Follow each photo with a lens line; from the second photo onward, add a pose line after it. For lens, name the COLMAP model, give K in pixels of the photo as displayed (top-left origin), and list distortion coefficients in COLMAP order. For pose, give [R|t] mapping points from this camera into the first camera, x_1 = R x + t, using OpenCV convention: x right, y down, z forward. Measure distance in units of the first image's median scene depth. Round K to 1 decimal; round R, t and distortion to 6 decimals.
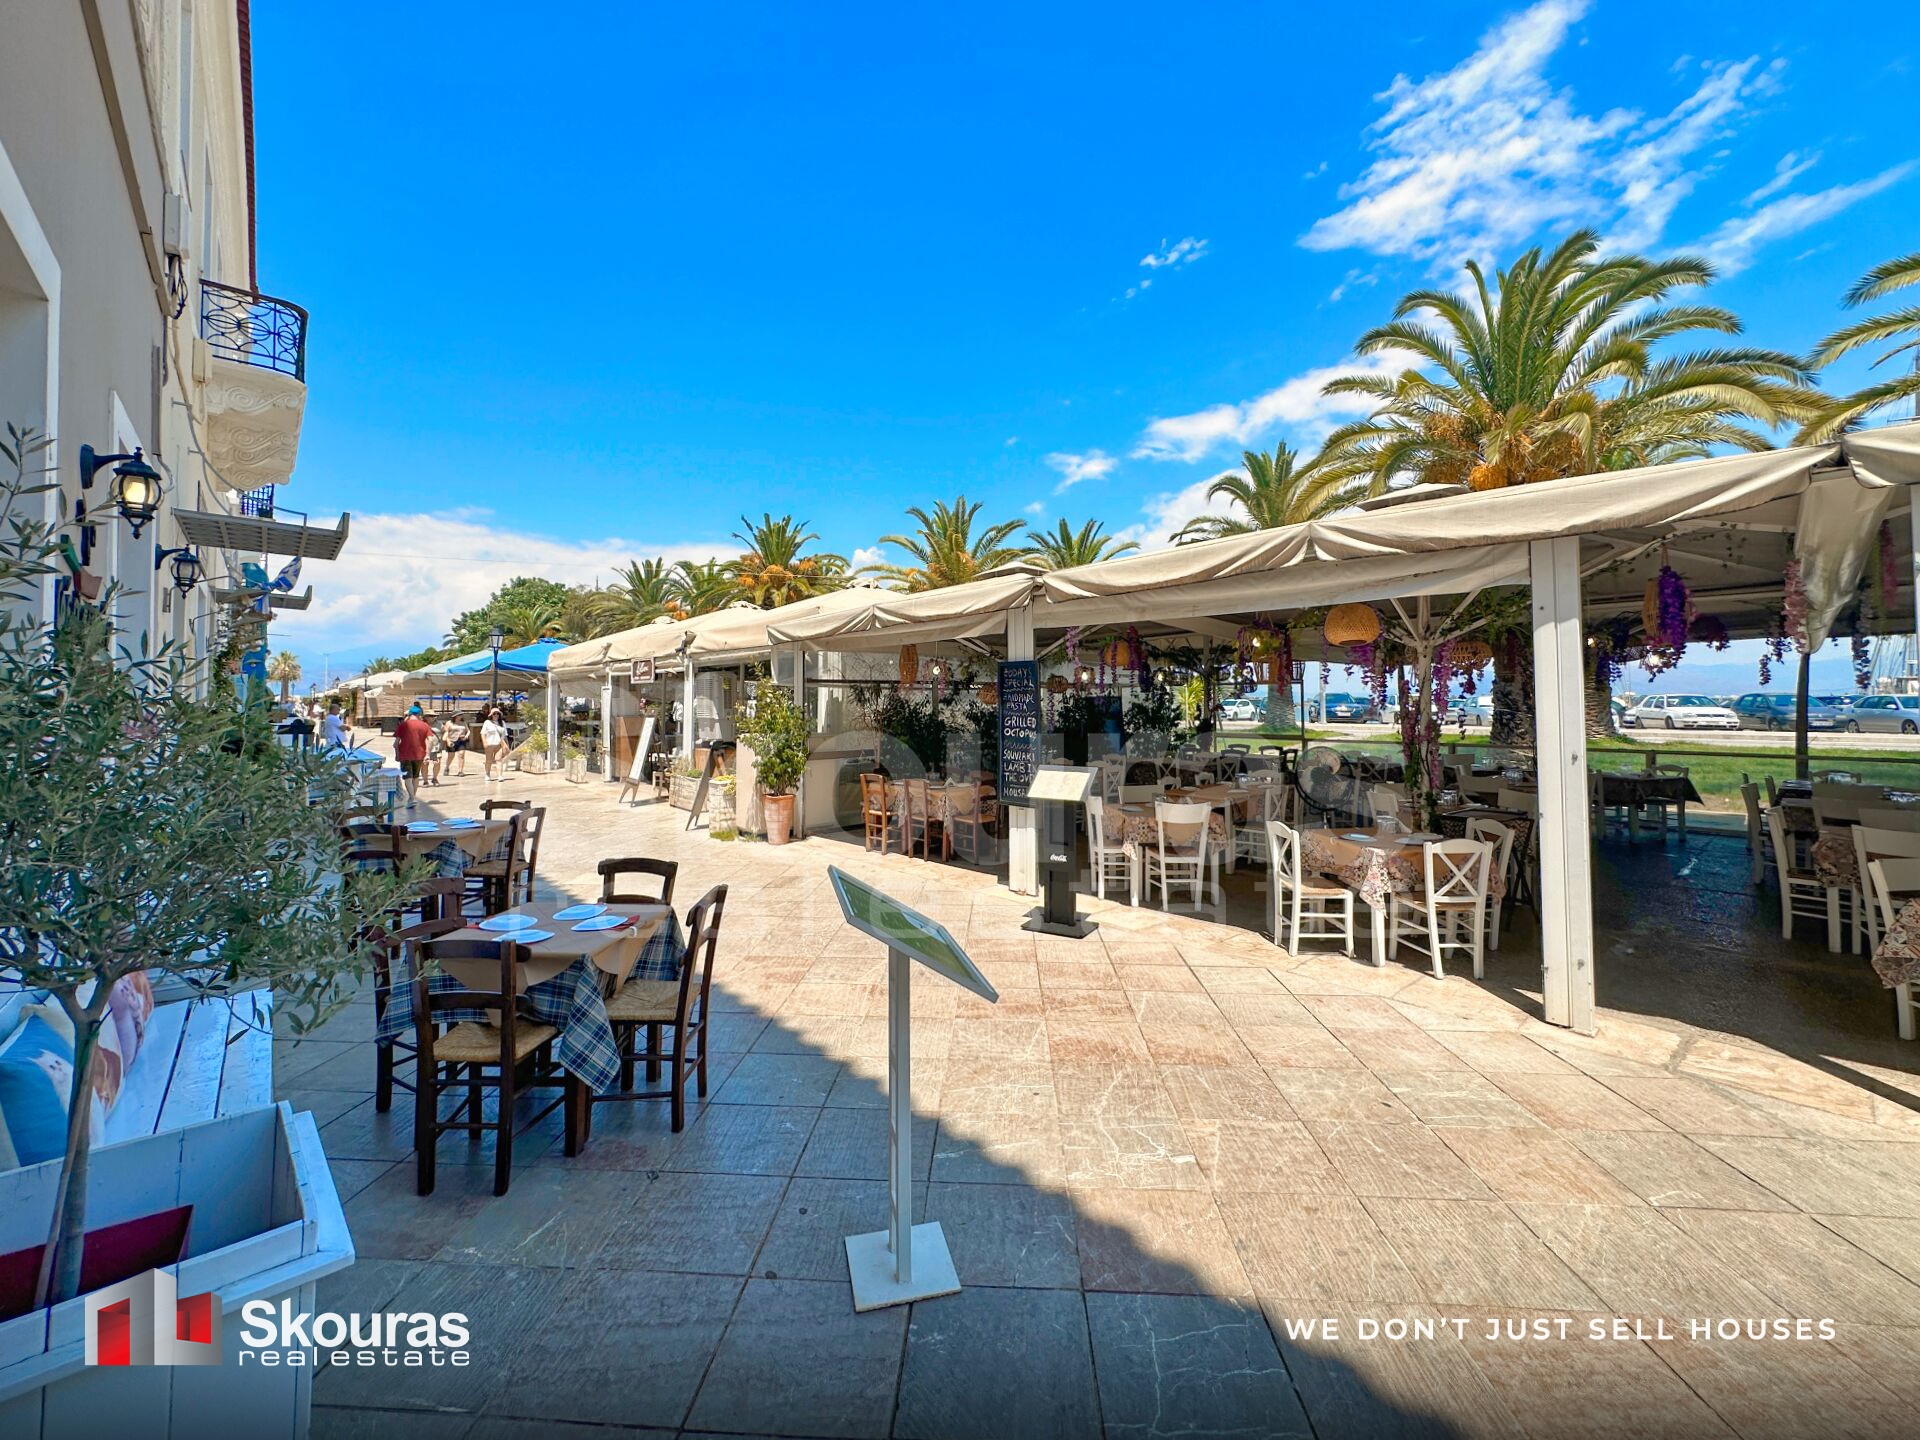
lens RADIAL K [[777.8, 0, 955.7], [0, 777.8, 677.3], [0, 0, 1]] dist [-0.023883, 0.006757]
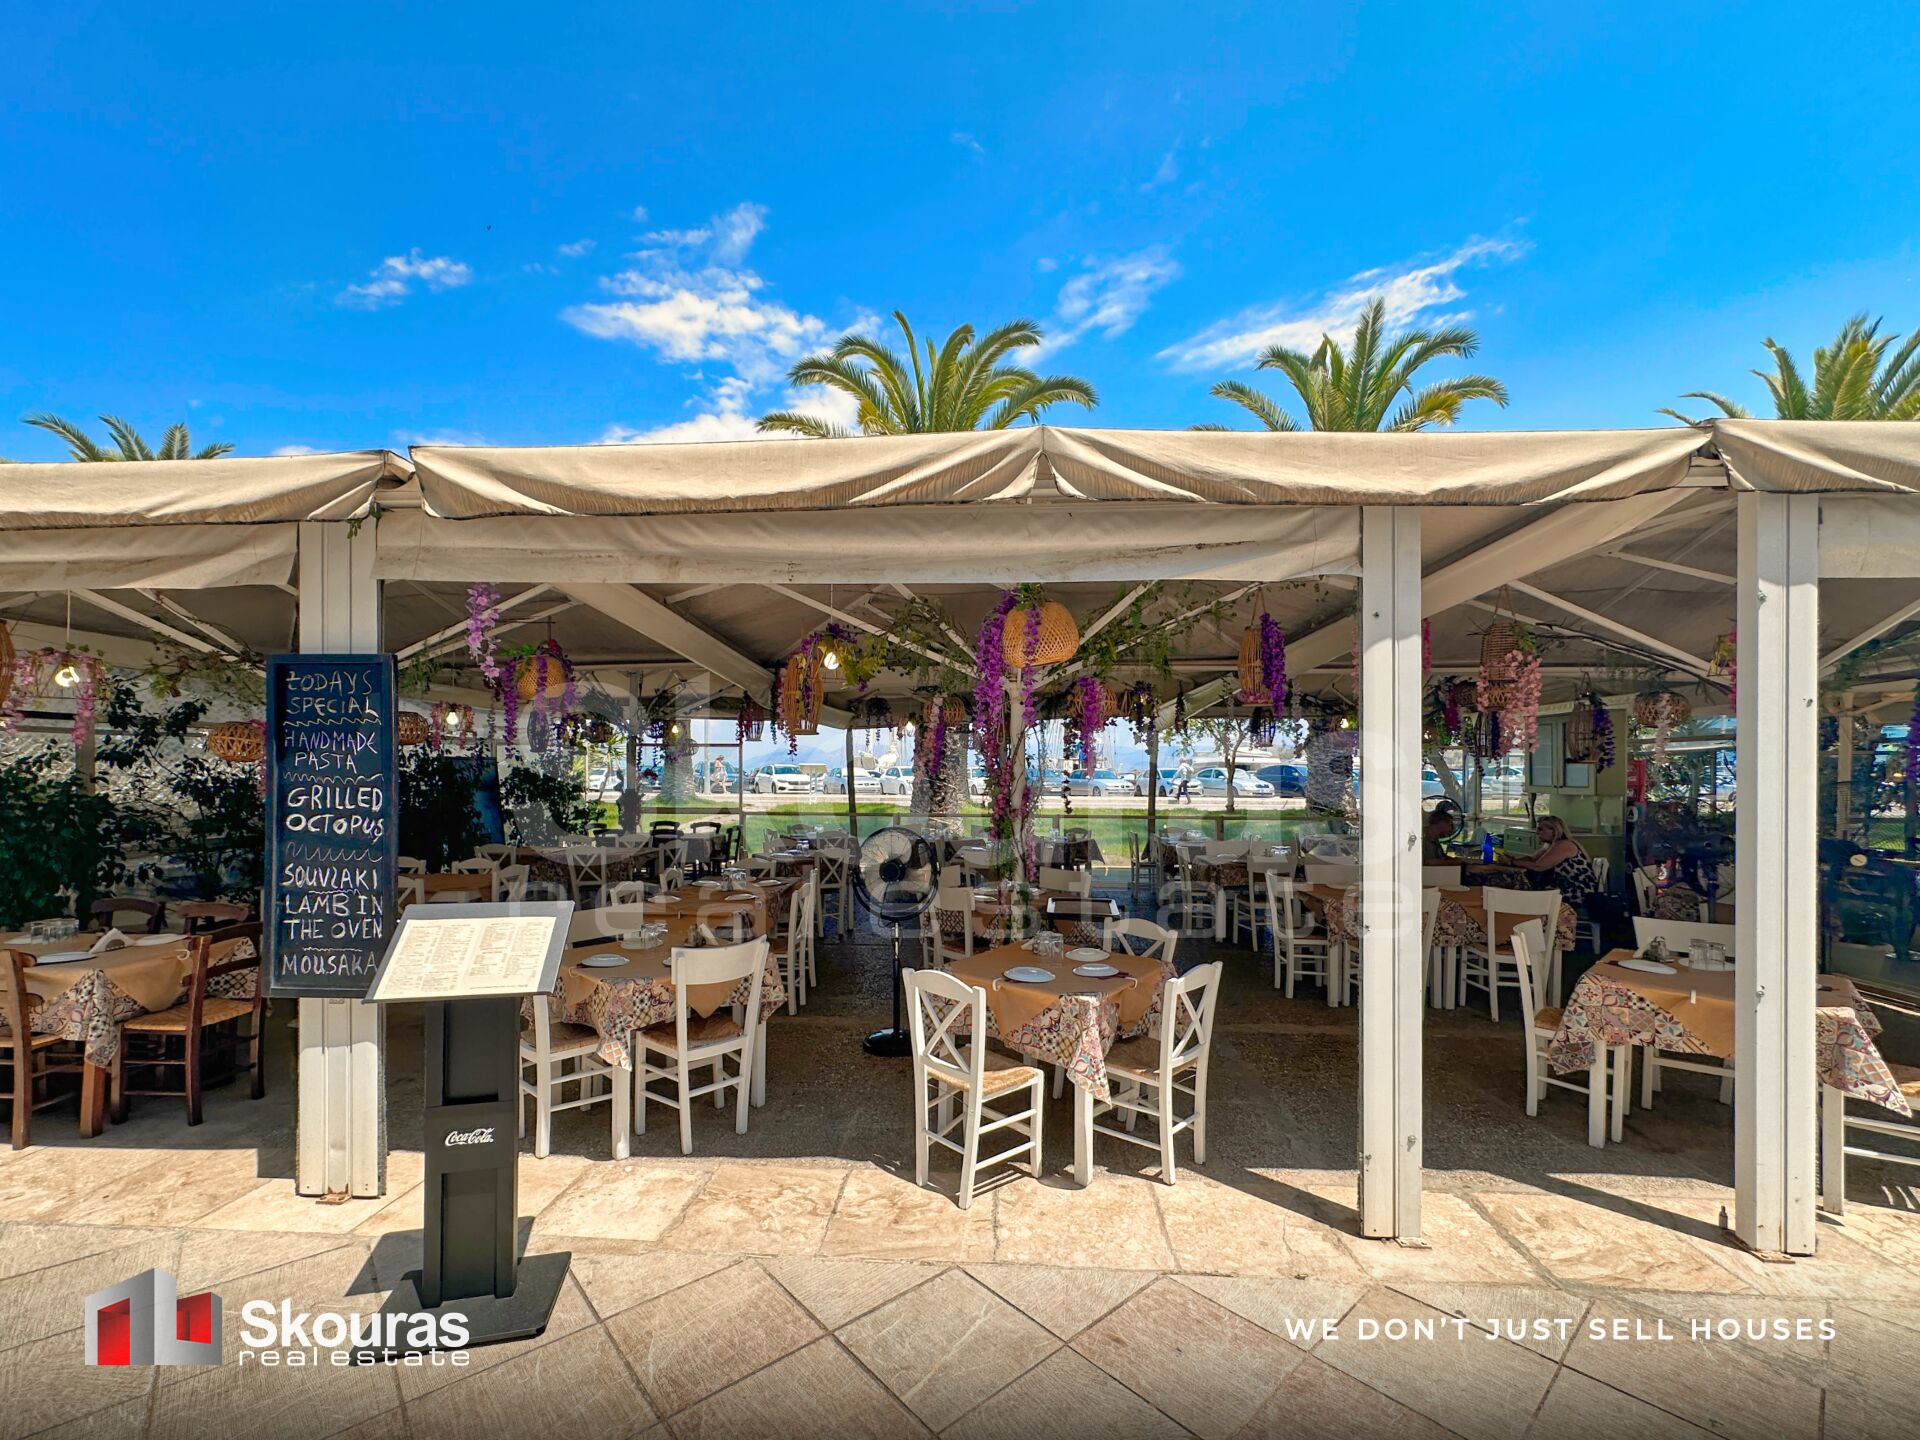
lens RADIAL K [[789.6, 0, 960.4], [0, 789.6, 775.4], [0, 0, 1]] dist [0.001173, 0.000092]
pose [[0.707770, 0.003971, 0.706431, 0.019467], [-0.029307, 0.999288, 0.023745, 0.024507], [-0.705834, -0.037510, 0.707383, 0.454222]]
